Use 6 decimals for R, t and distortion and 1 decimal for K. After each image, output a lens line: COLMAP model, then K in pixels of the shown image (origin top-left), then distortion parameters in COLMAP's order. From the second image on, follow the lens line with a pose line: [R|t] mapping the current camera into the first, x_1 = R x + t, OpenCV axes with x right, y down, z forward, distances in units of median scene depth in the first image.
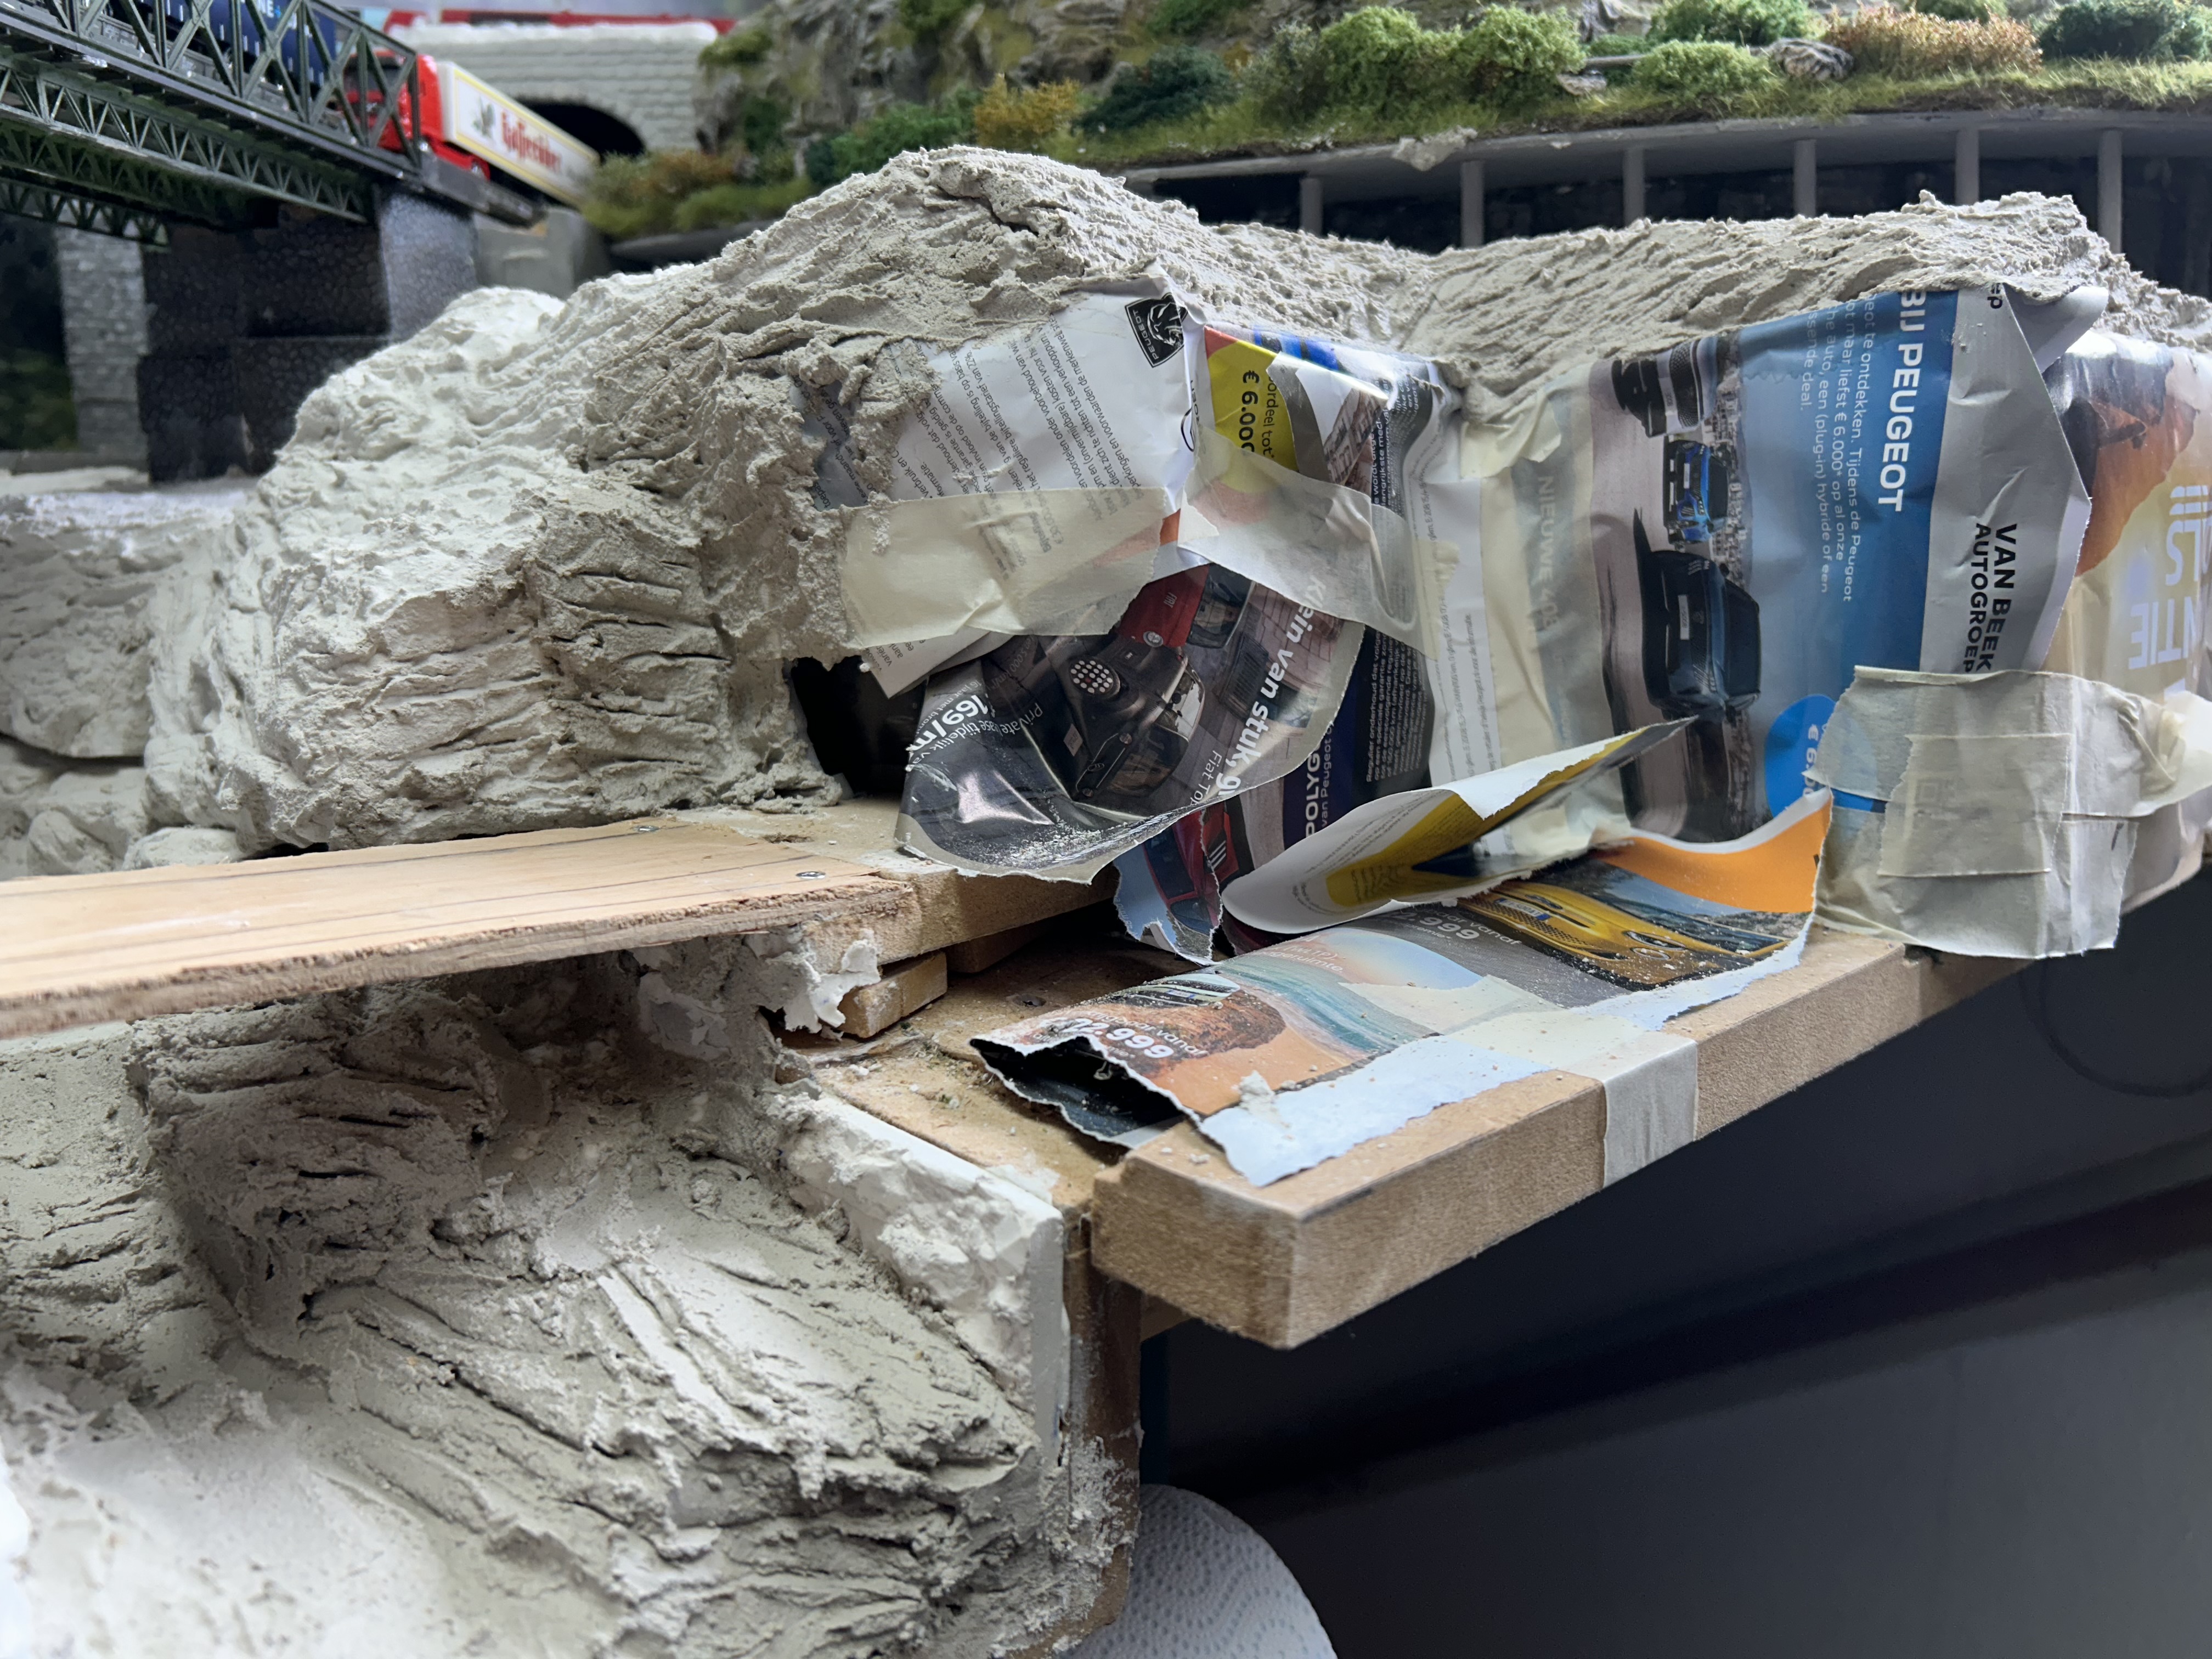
lens RADIAL K [[1717.3, 0, 1106.0], [0, 1717.3, 829.5], [0, 0, 1]] dist [-0.003167, -0.004010]
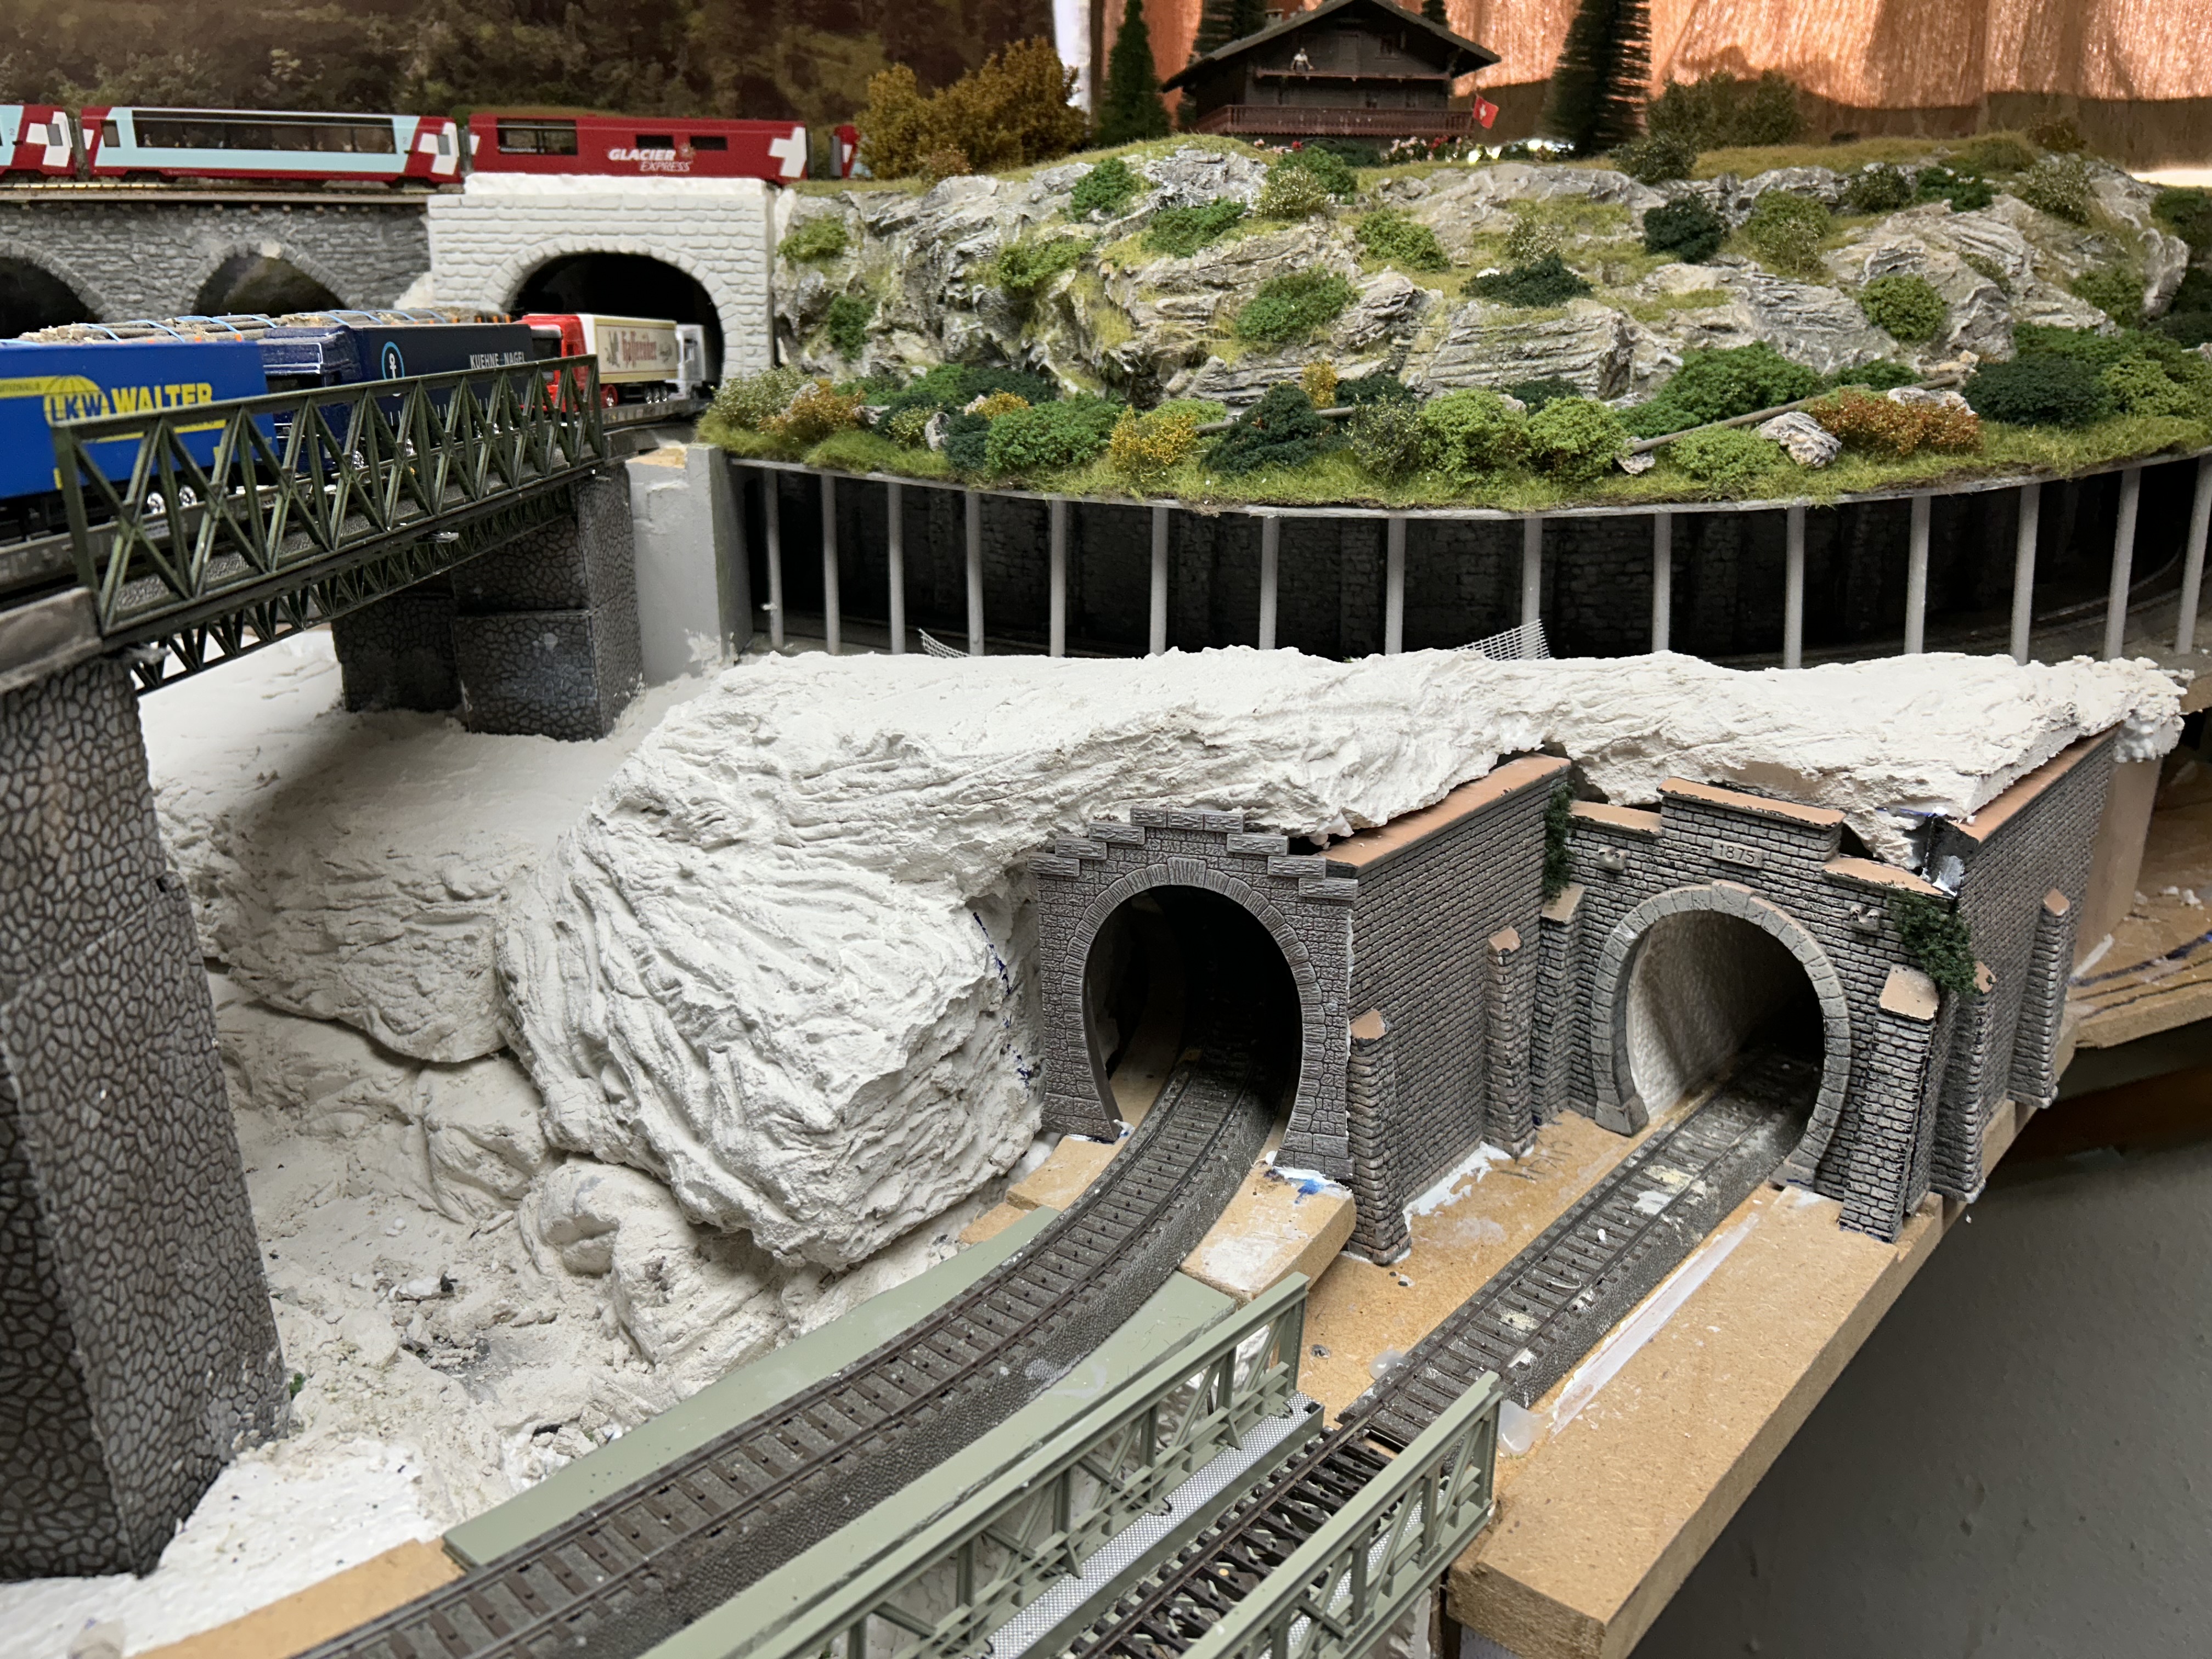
lens RADIAL K [[1675.1, 0, 1108.4], [0, 1675.1, 828.1], [0, 0, 1]] dist [0.042397, -0.051911]
pose [[0.995244, -0.041193, 0.088278, -0.242277], [0.029653, 0.991298, 0.128257, -0.376895], [-0.092793, -0.125029, 0.987804, -0.229993]]
